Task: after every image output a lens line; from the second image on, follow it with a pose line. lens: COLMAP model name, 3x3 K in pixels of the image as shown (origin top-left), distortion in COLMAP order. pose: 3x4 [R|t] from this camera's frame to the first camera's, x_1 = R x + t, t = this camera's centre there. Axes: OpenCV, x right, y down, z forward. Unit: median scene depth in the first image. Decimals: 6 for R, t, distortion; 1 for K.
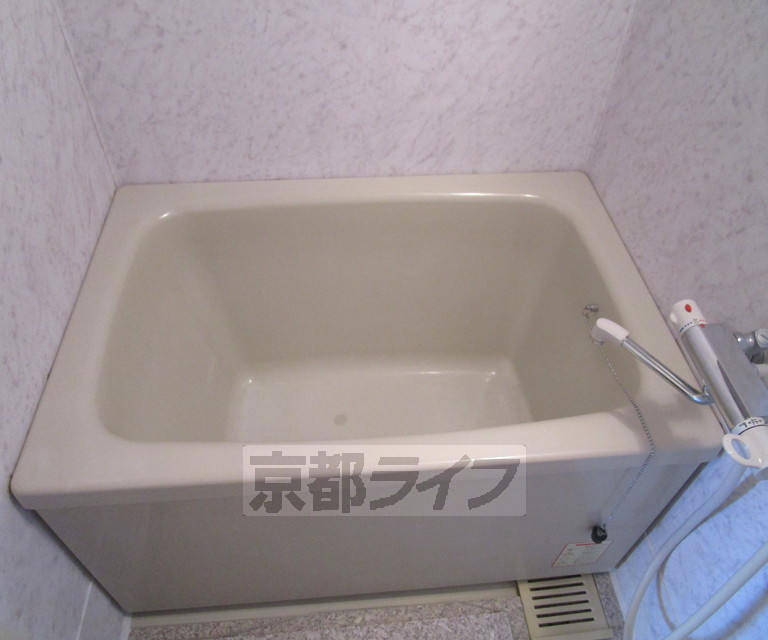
lens RADIAL K [[615.8, 0, 384.9], [0, 615.8, 320.0], [0, 0, 1]] dist [0.010901, 0.018424]
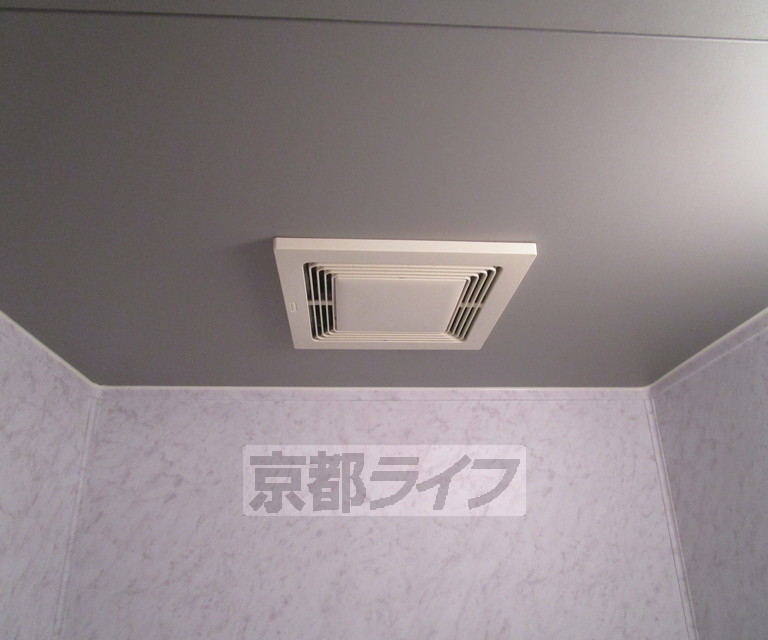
lens RADIAL K [[615.8, 0, 380.8], [0, 615.8, 321.6], [0, 0, 1]] dist [0.010901, 0.018424]
pose [[0.998906, -0.046589, -0.003930, -0.028338], [0.014241, 0.383244, -0.923537, 0.301458], [0.044533, 0.922471, 0.383489, 0.374079]]
